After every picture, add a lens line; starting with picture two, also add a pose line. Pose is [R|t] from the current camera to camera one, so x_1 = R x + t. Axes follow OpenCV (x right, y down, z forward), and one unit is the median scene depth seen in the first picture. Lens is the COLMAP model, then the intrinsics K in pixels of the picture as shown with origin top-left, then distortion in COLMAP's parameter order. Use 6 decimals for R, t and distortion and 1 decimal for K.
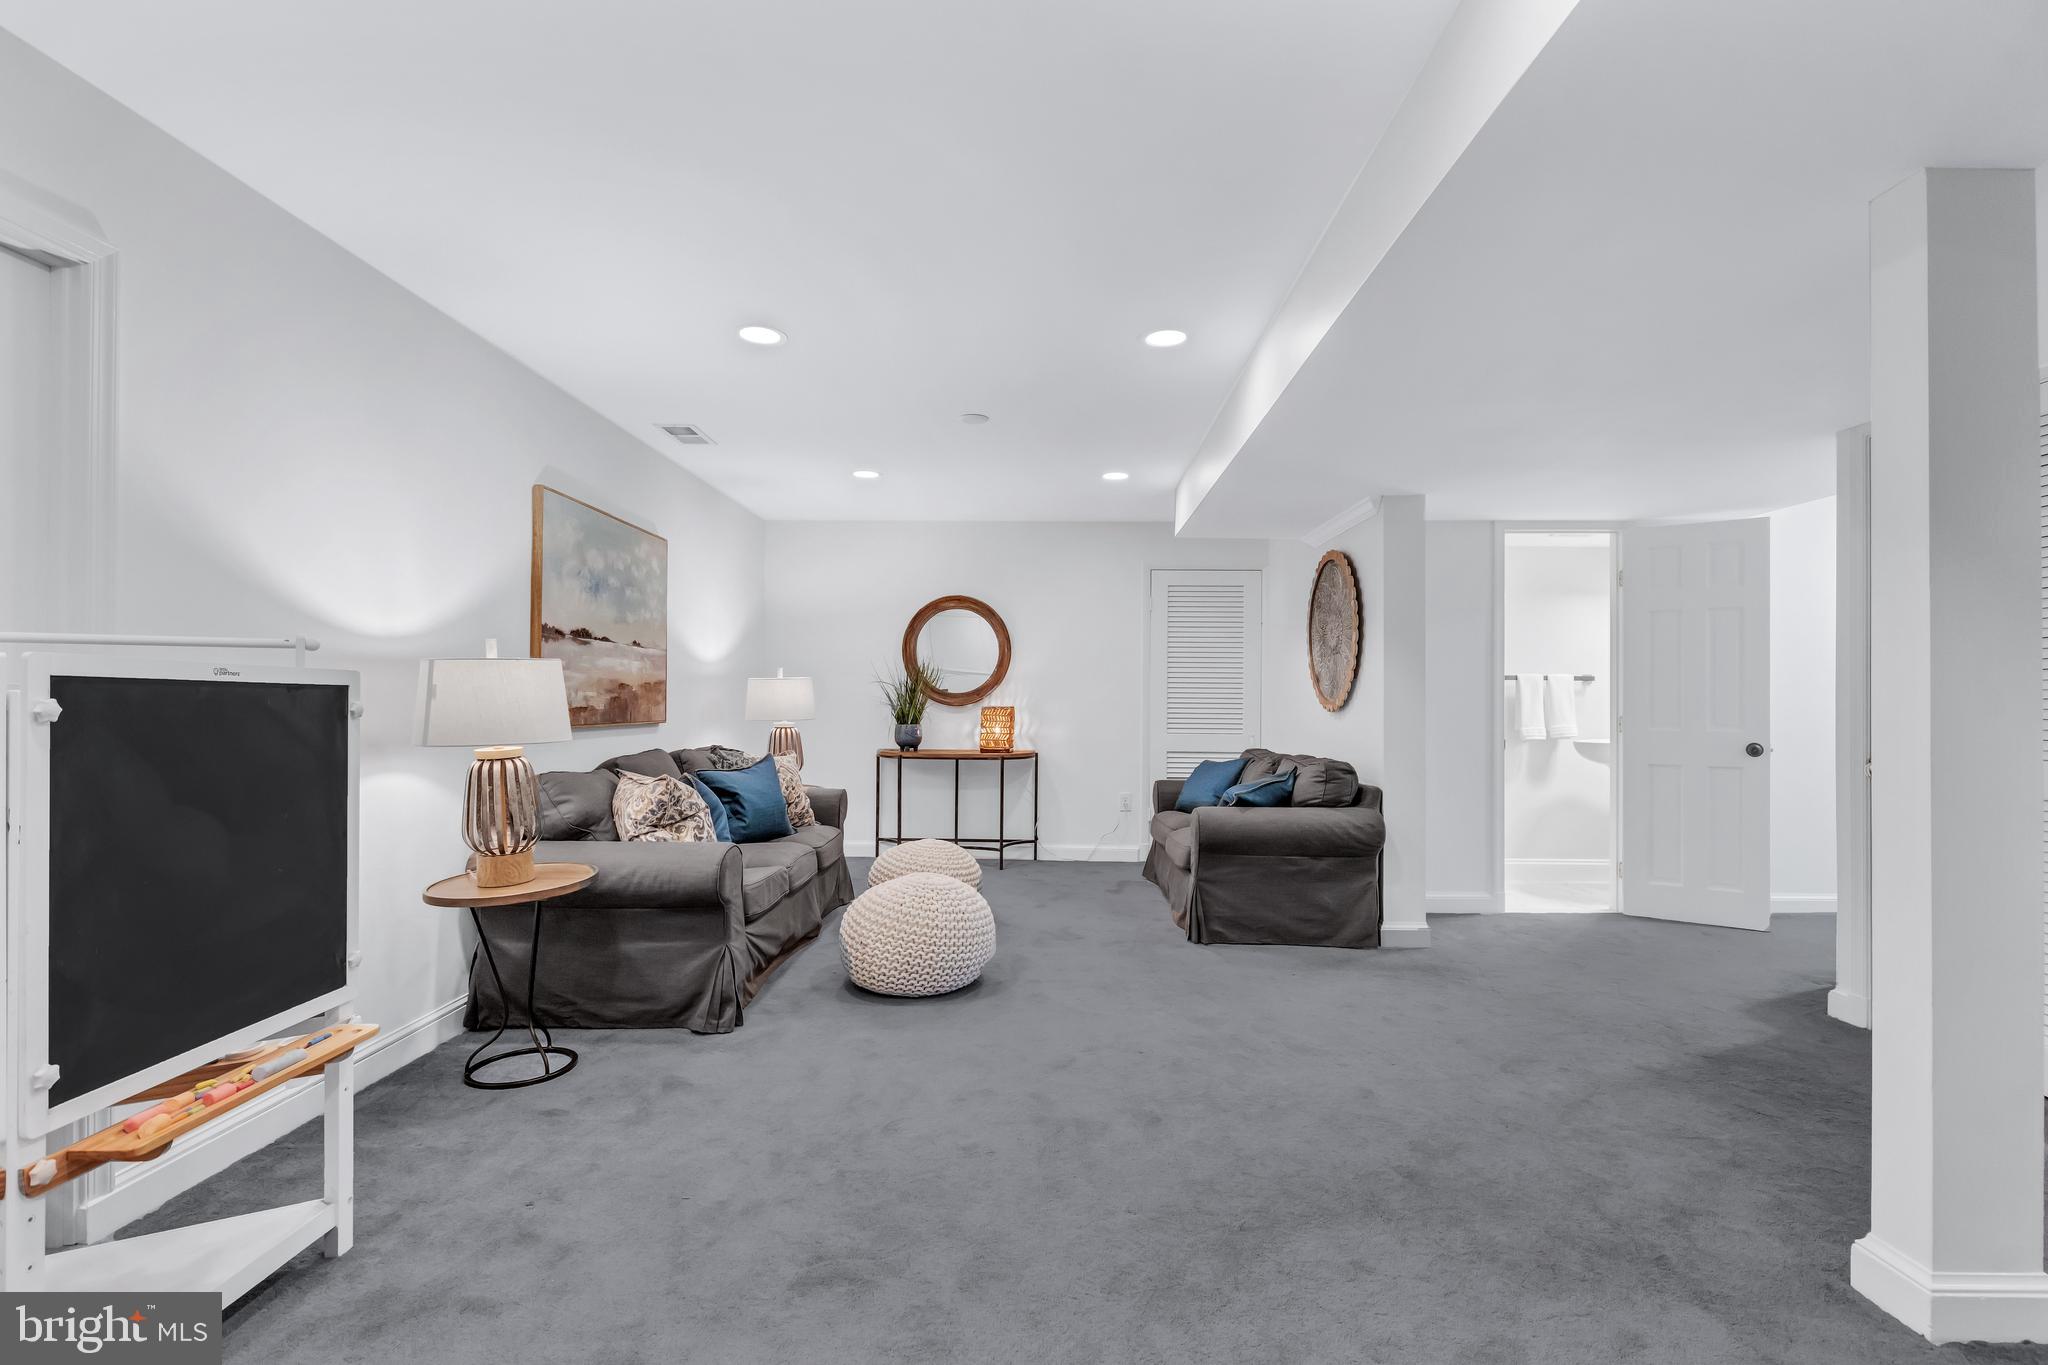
lens RADIAL K [[941.7, 0, 1019.4], [0, 941.7, 692.7], [0, 0, 1]] dist [0.012180, -0.004545]
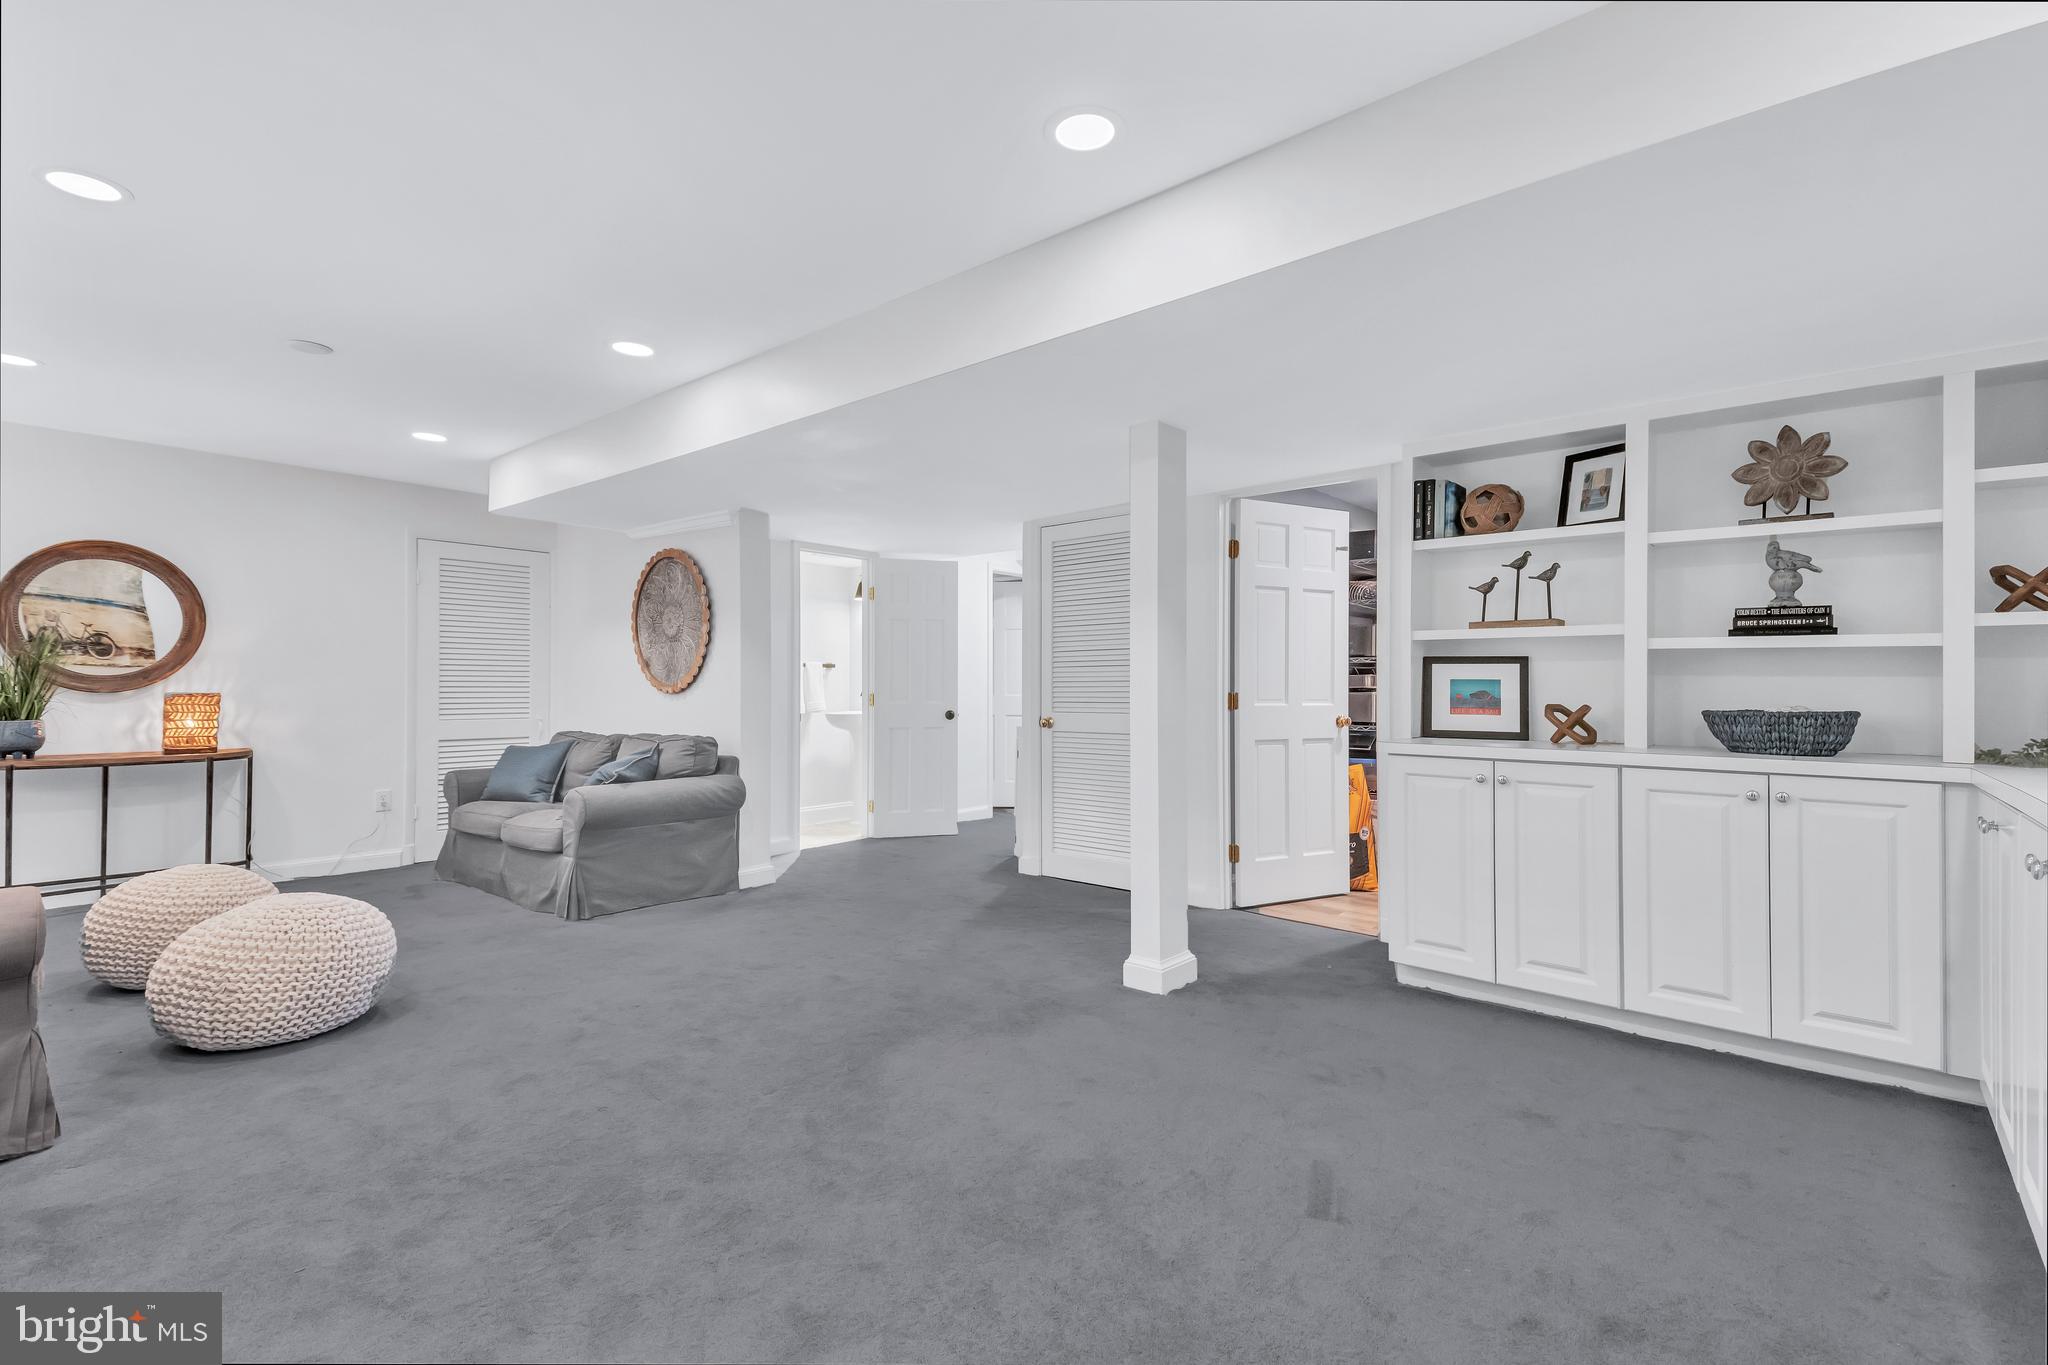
lens RADIAL K [[941.7, 0, 1016.8], [0, 941.7, 671.7], [0, 0, 1]] dist [0.012180, -0.004545]
pose [[0.625003, 0.007160, 0.780589, -0.312561], [-0.002754, 0.999972, -0.006968, 0.001260], [-0.780617, 0.002205, 0.625006, -0.015961]]
